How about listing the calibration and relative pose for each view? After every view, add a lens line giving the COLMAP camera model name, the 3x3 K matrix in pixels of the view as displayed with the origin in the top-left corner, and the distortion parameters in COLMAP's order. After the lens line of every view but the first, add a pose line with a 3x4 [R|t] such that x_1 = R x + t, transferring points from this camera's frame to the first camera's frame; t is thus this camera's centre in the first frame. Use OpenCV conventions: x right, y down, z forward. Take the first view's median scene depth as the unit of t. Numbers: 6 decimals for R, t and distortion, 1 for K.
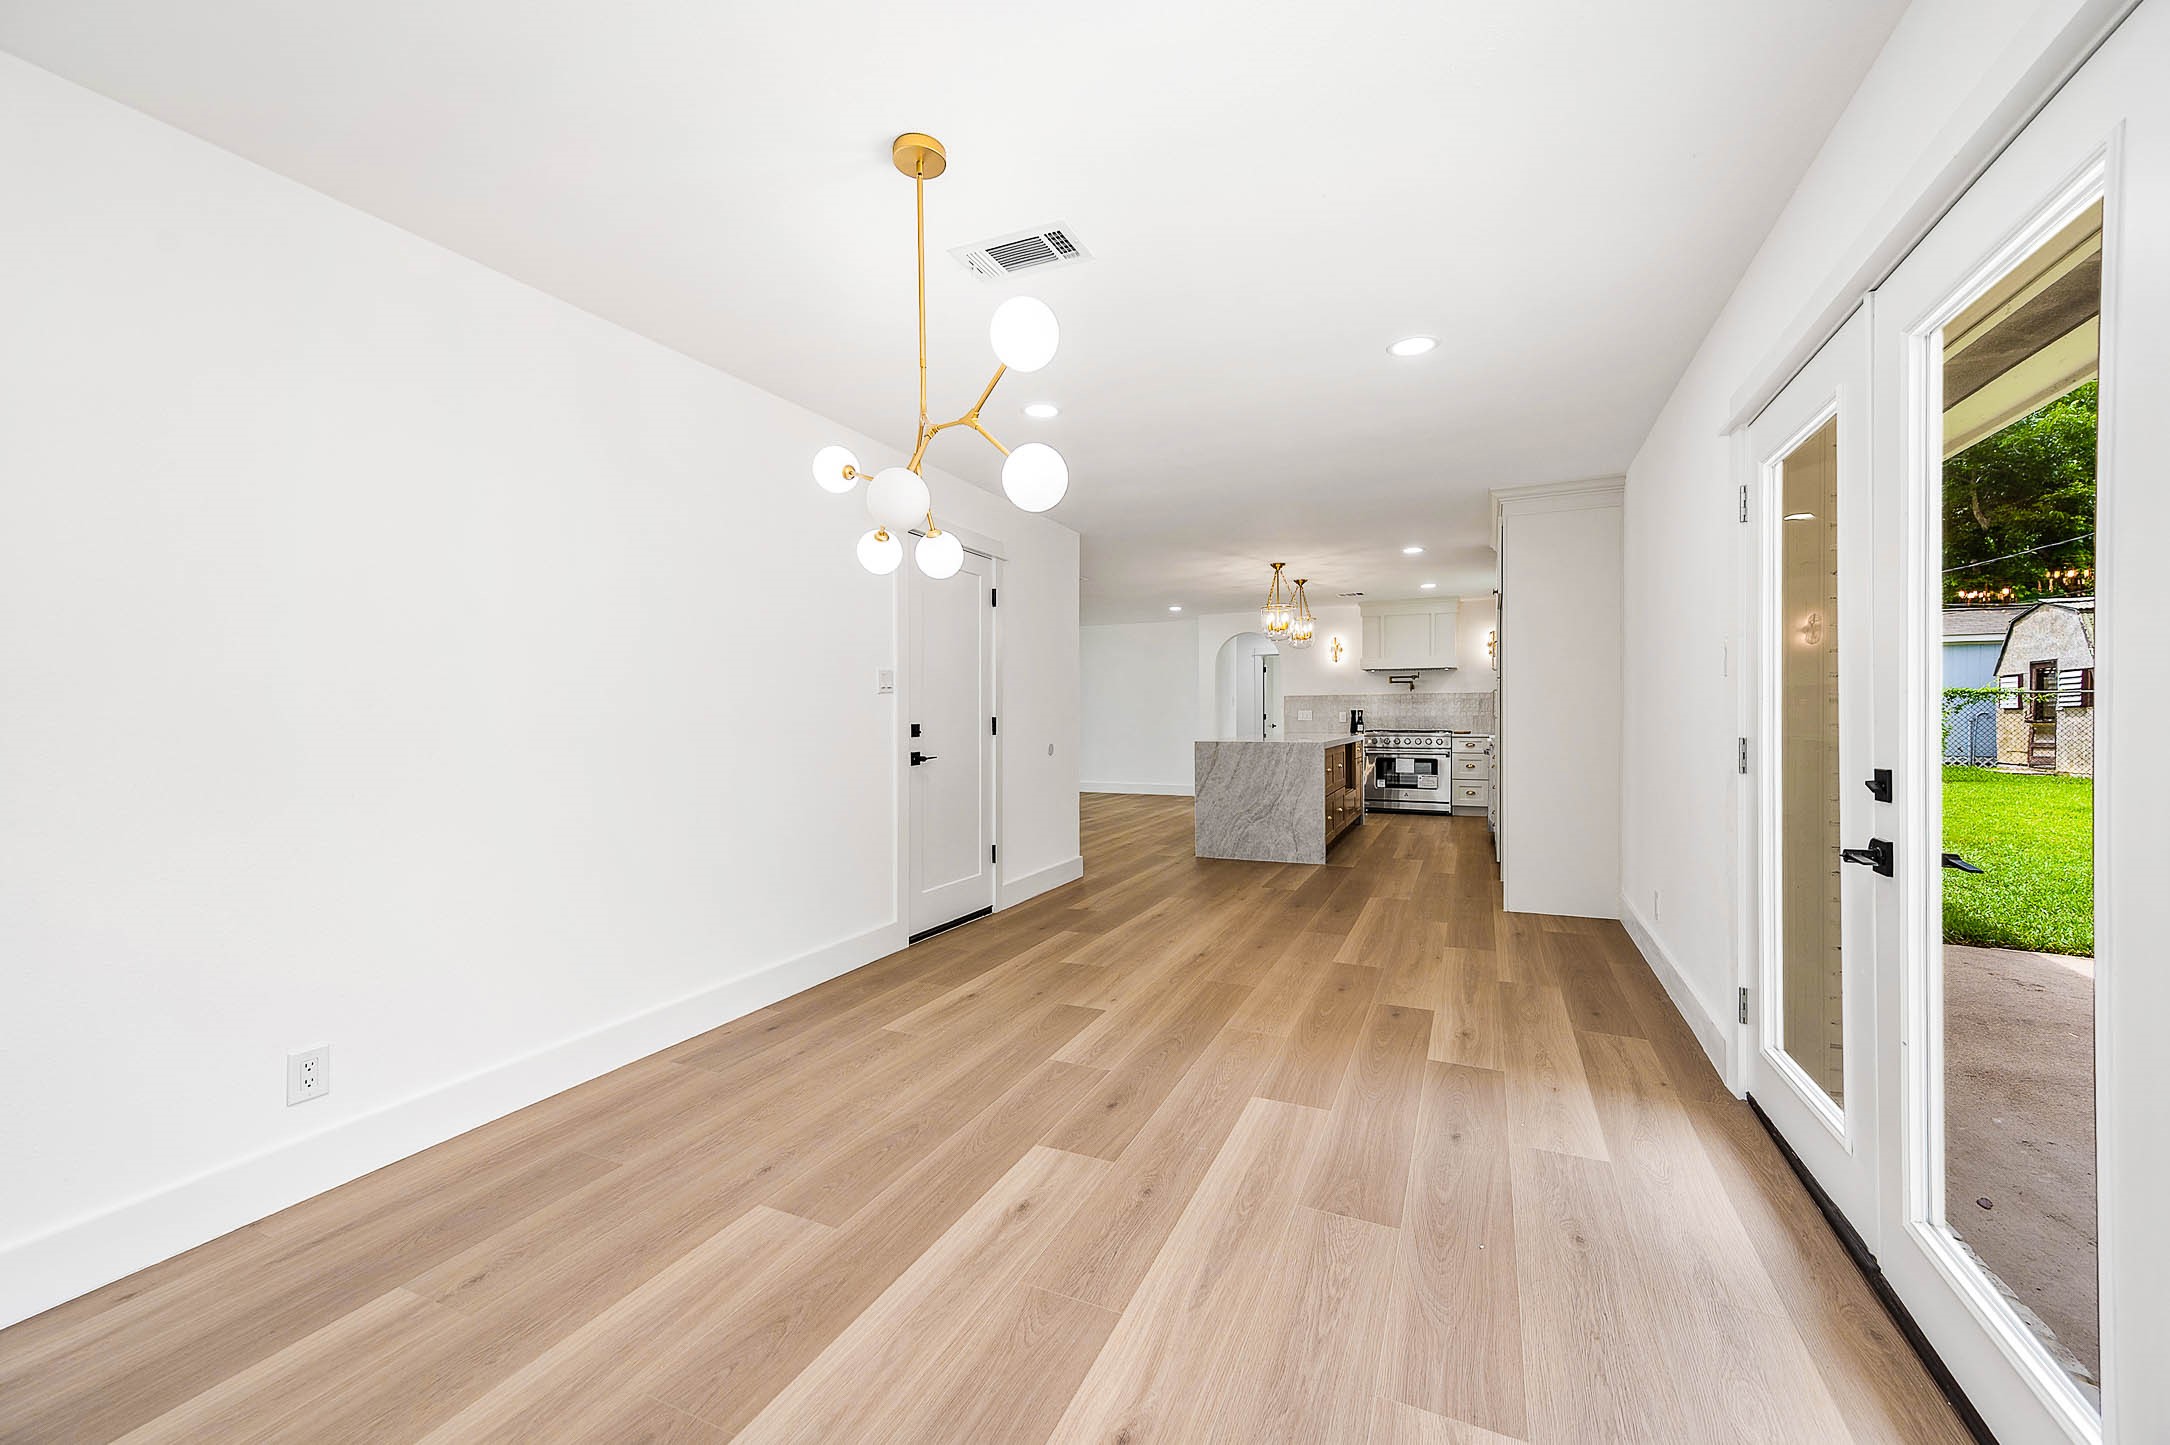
lens RADIAL K [[845.6, 0, 1081.6], [0, 845.6, 711.6], [0, 0, 1]] dist [0.007858, -0.000477]
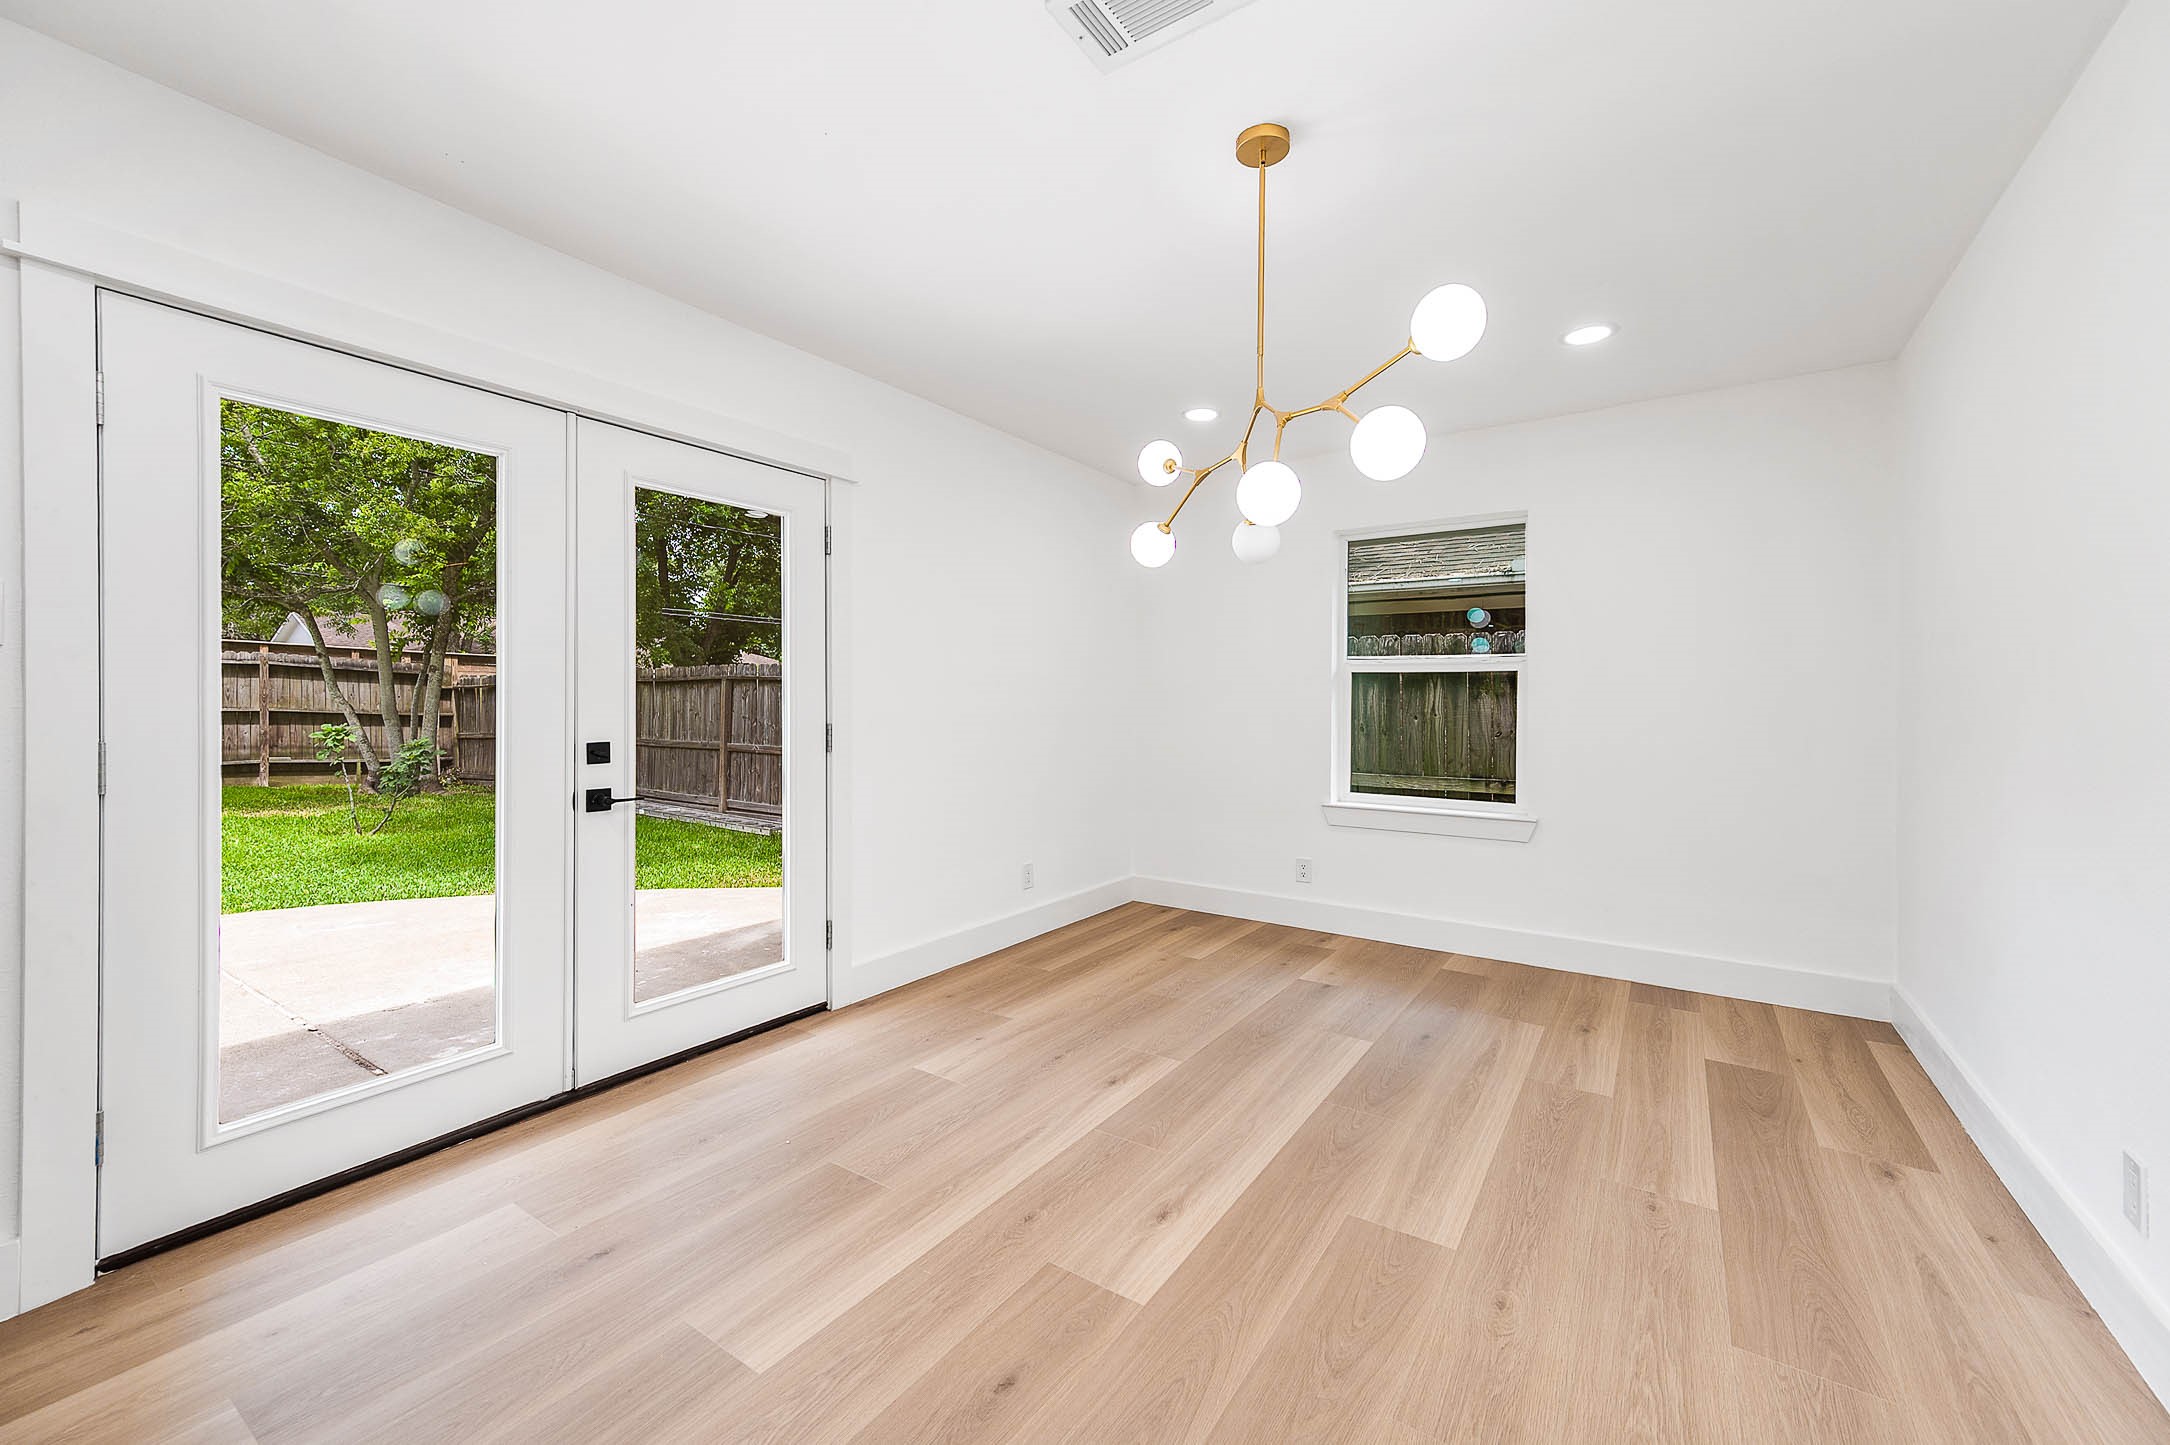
lens RADIAL K [[852.4, 0, 1082.3], [0, 852.4, 711.3], [0, 0, 1]] dist [0.011690, 0.000007]
pose [[-0.985524, 0.003412, 0.169504, -0.145357], [0.003248, 0.999994, -0.001249, 0.011393], [-0.169507, -0.000681, -0.985529, 1.971472]]
